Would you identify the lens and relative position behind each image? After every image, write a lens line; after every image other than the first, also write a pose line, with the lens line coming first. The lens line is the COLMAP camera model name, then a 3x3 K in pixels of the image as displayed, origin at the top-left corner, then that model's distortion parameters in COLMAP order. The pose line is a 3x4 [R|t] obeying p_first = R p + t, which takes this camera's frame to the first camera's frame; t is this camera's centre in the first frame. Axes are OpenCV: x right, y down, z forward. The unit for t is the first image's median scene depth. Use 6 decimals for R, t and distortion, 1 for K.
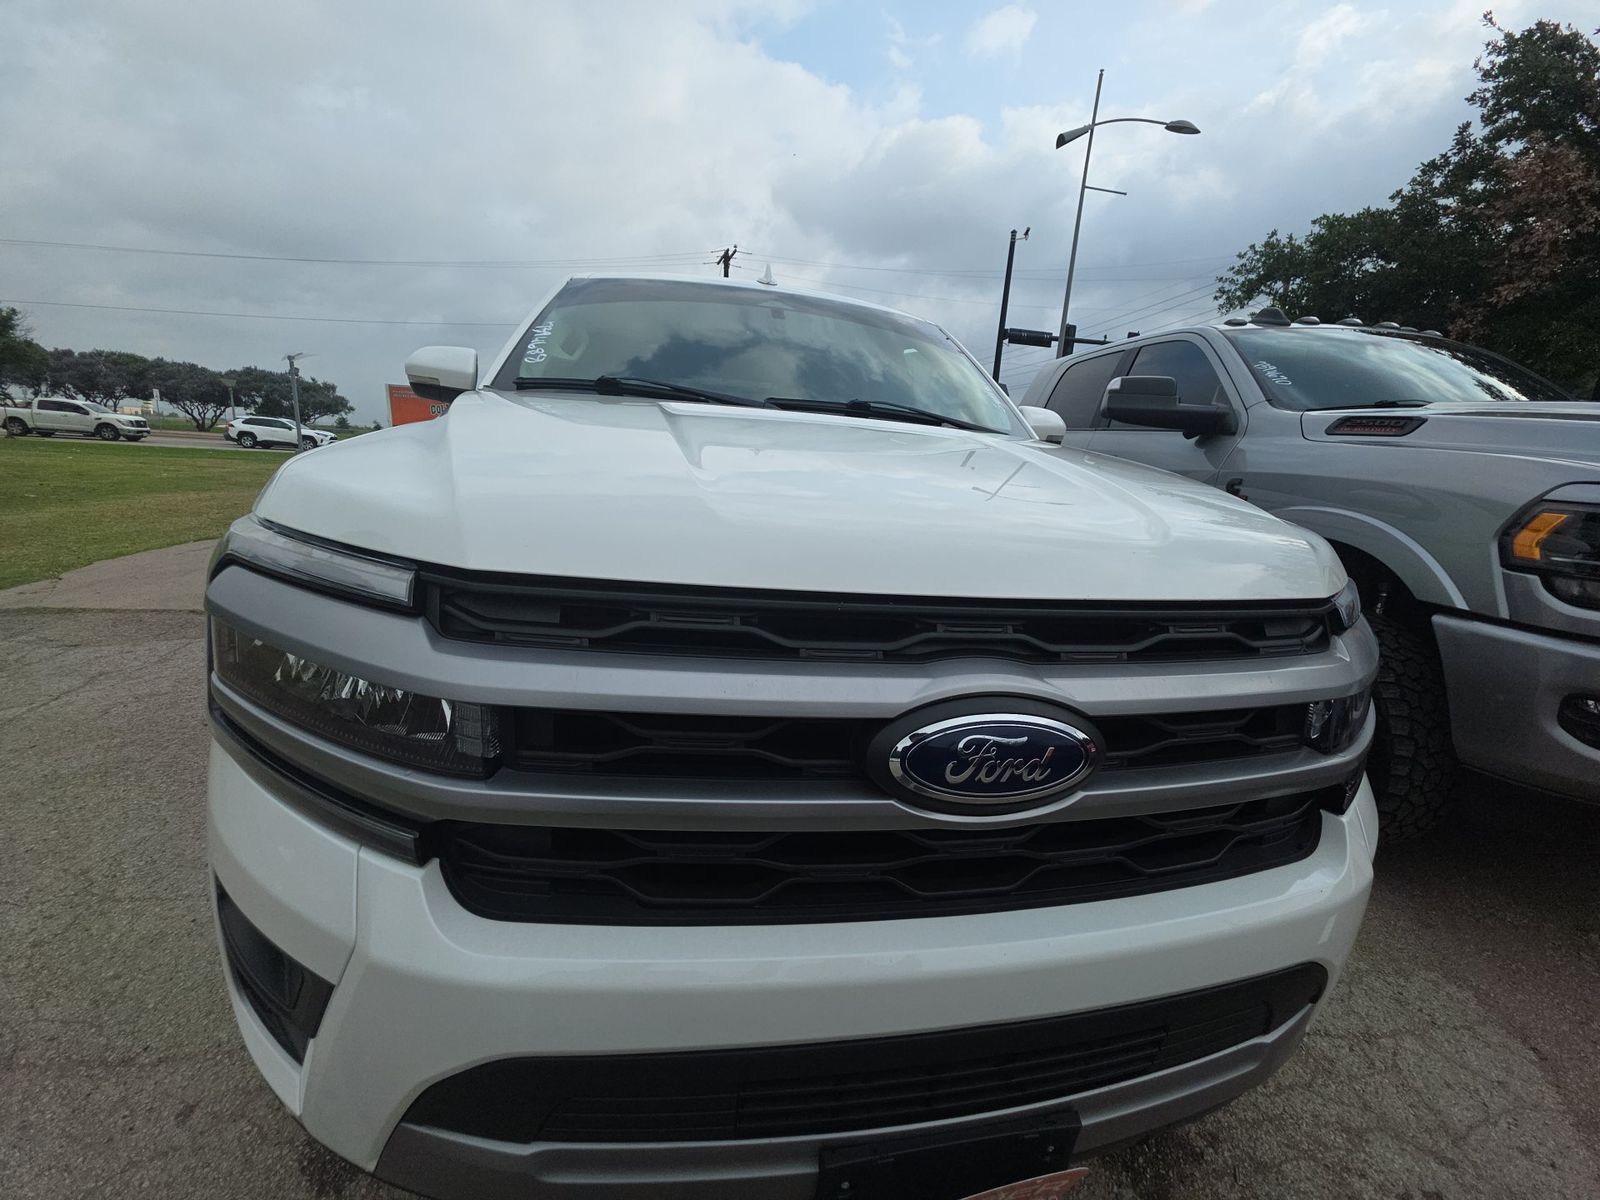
lens RADIAL K [[633.5, 0, 800.0], [0, 633.5, 600.0], [0, 0, 1]] dist [0.015988, -0.010425]
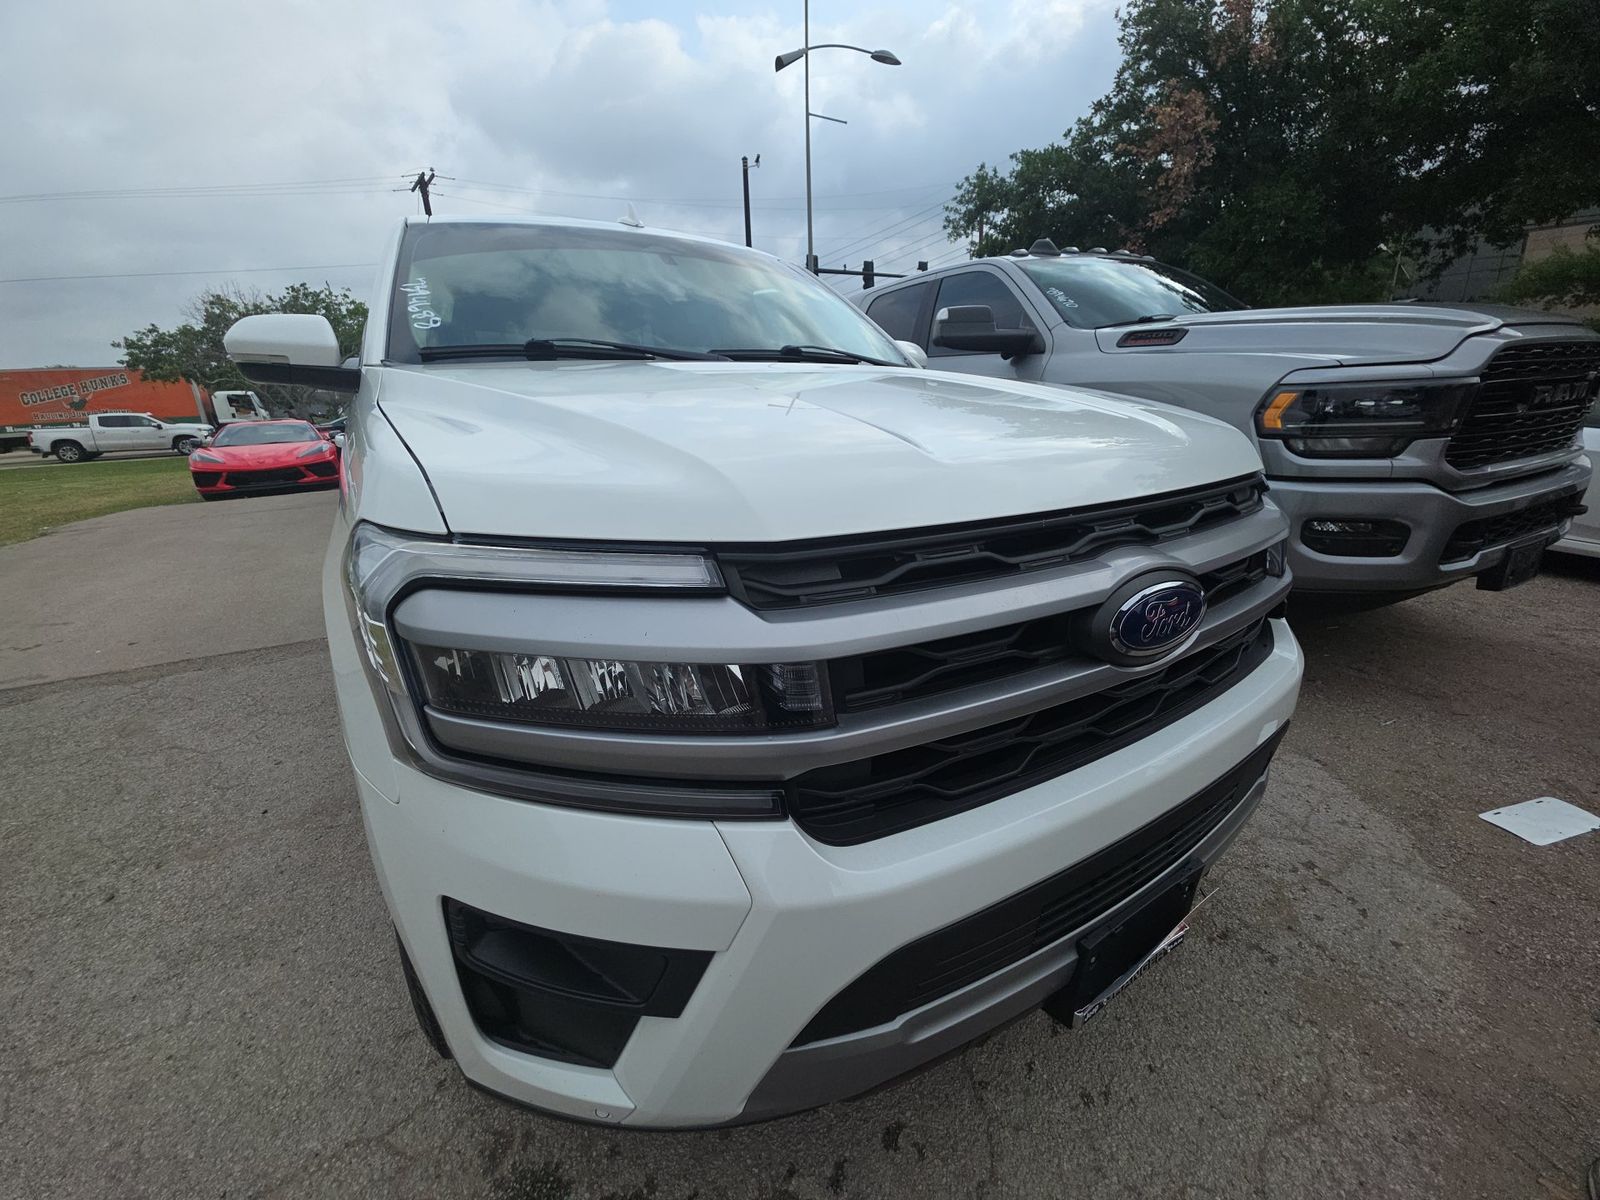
lens RADIAL K [[641.4, 0, 797.8], [0, 641.4, 604.3], [0, 0, 1]] dist [-0.000259, 0.000002]
pose [[0.929921, -0.196637, 0.310773, -0.190234], [0.168729, 0.978983, 0.114551, -0.013947], [-0.326767, -0.054087, 0.943556, -0.003616]]
